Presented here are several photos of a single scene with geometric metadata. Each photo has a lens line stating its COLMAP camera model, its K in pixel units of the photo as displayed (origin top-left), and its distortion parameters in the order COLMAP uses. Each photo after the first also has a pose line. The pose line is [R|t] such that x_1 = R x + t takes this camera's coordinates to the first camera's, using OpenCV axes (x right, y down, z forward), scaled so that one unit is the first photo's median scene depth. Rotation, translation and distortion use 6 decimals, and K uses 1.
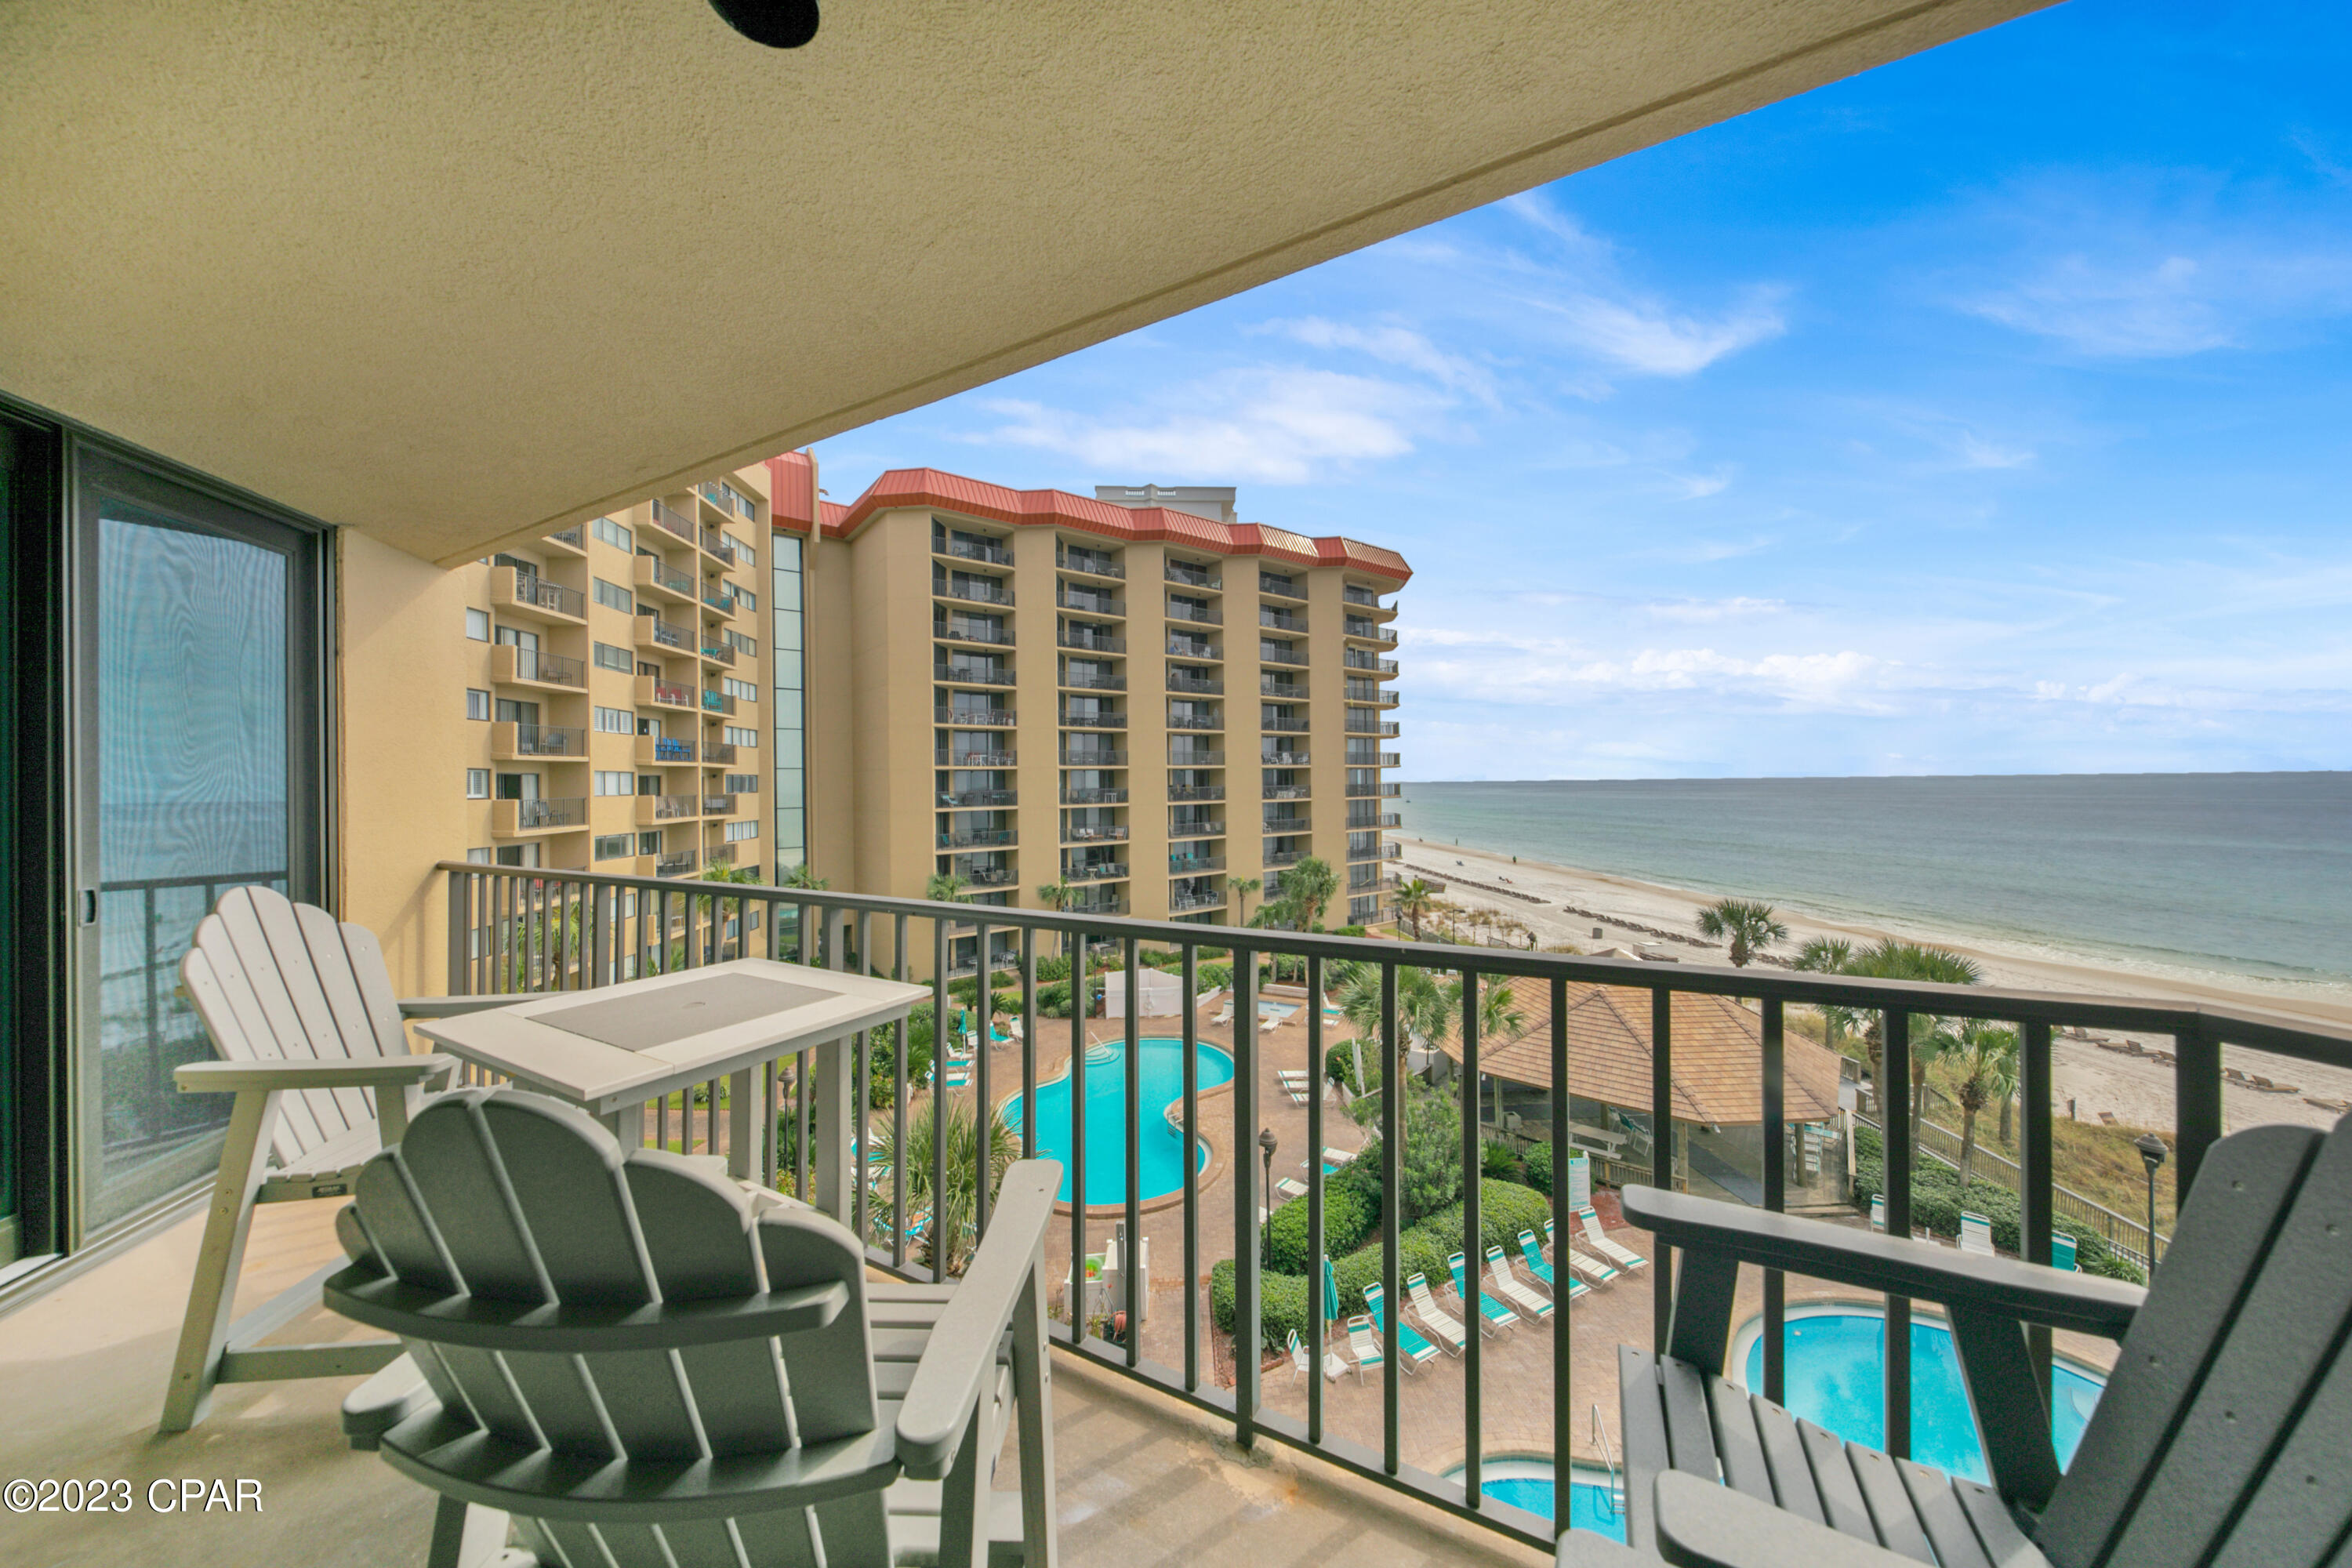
lens RADIAL K [[786.6, 0, 1169.5], [0, 786.6, 787.2], [0, 0, 1]] dist [0.002564, -0.000057]
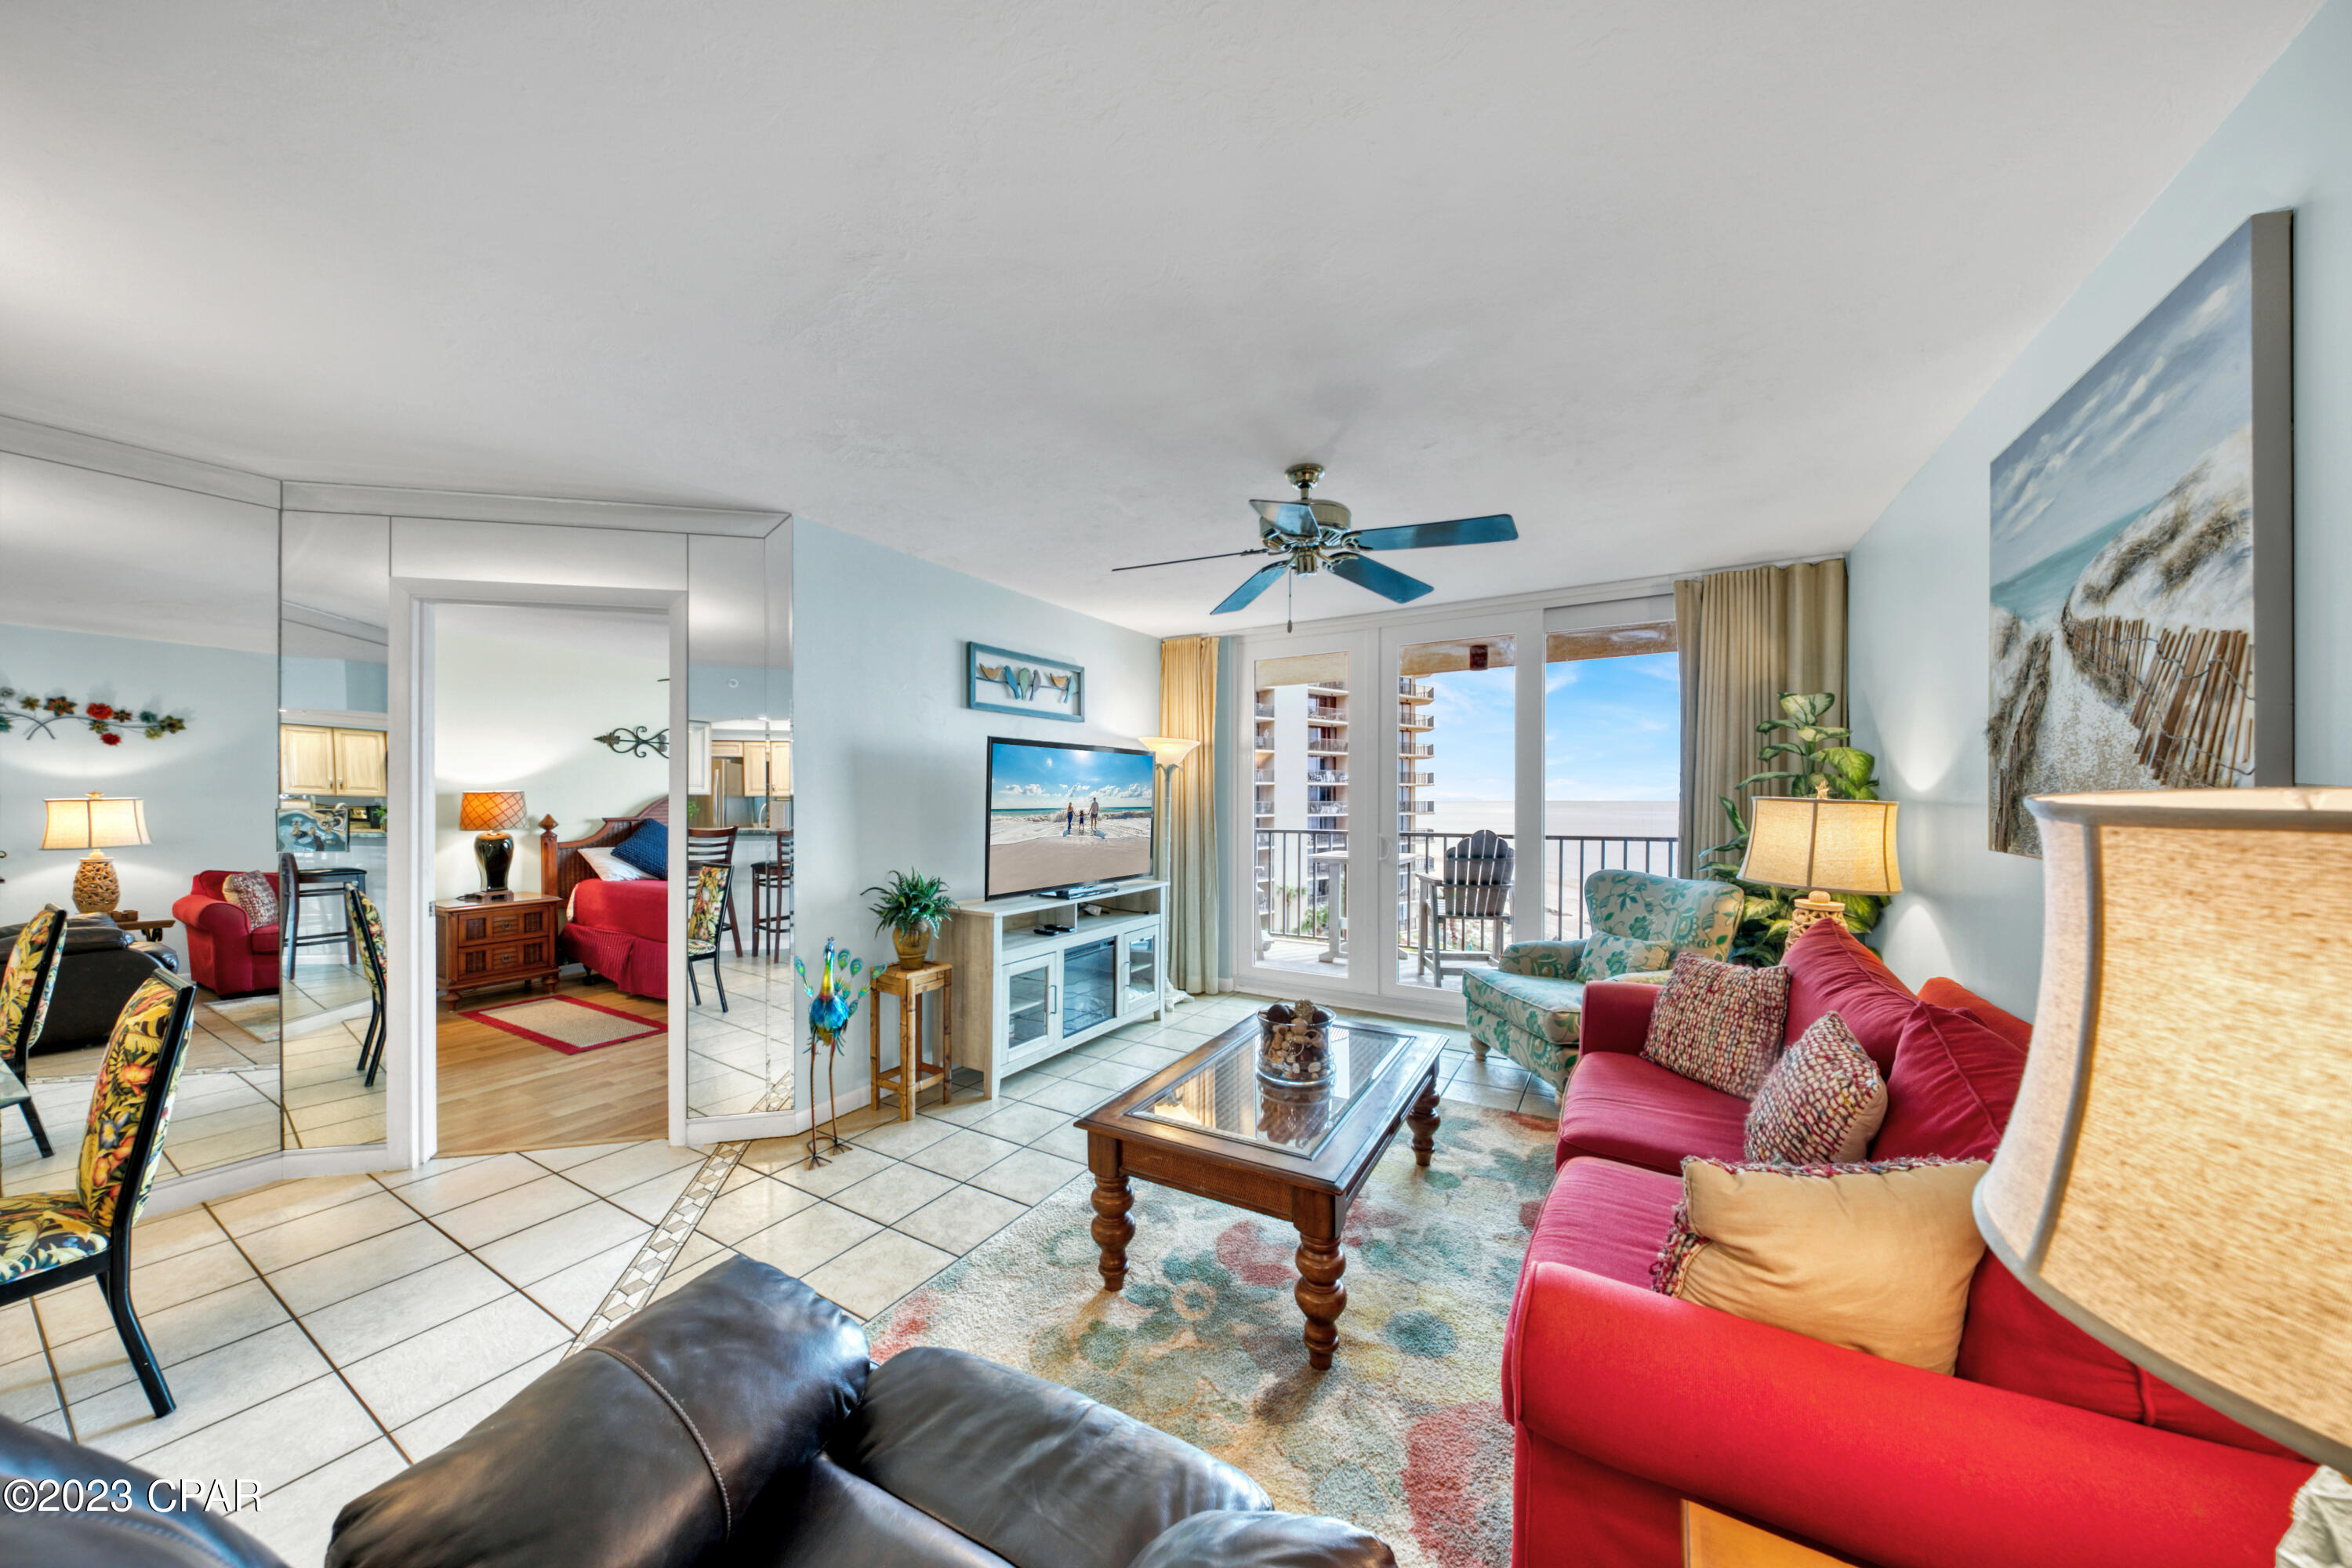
lens RADIAL K [[786.6, 0, 1173.4], [0, 786.6, 801.9], [0, 0, 1]] dist [0.002564, -0.000057]
pose [[0.999366, 0.000137, -0.035594, -0.028688], [0.000153, 0.999967, 0.008136, -0.009974], [0.035594, -0.008137, 0.999333, -0.098157]]
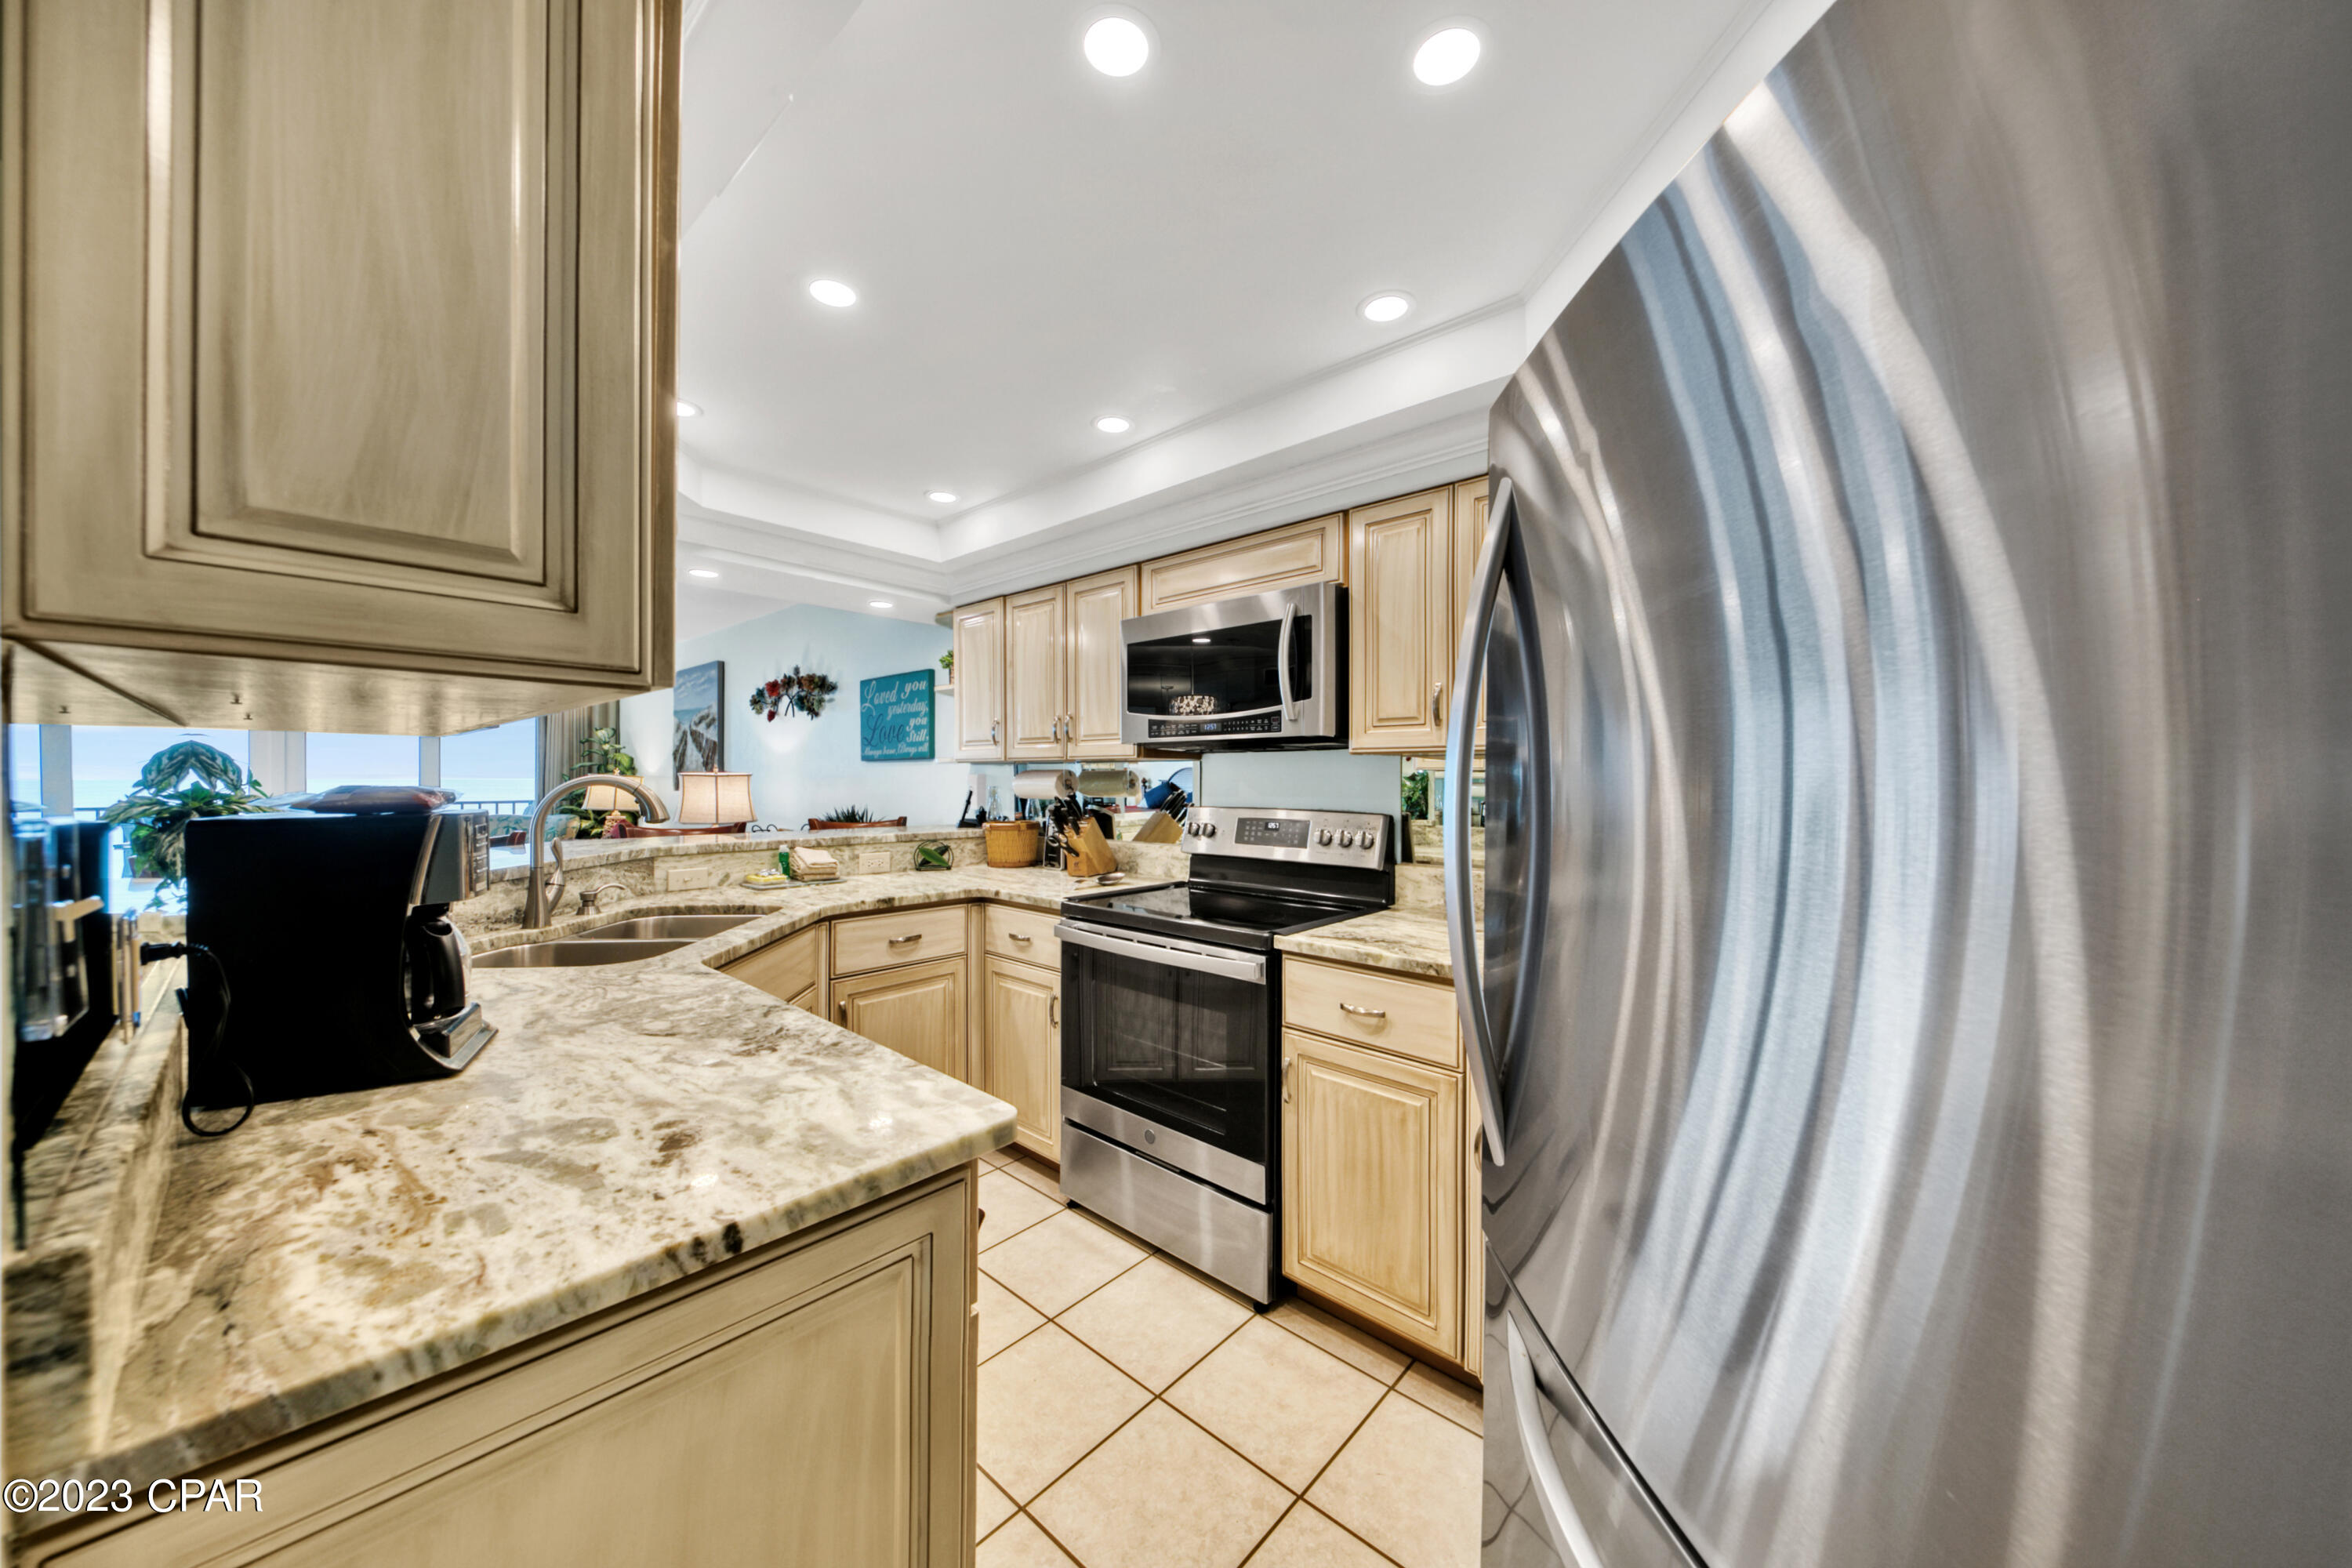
lens RADIAL K [[786.6, 0, 1179.8], [0, 786.6, 784.7], [0, 0, 1]] dist [0.002564, -0.000057]
pose [[0.215852, -0.007334, 0.976399, -0.165251], [-0.002648, 0.999964, 0.008096, -0.008814], [-0.976423, -0.004333, 0.215824, -0.233397]]
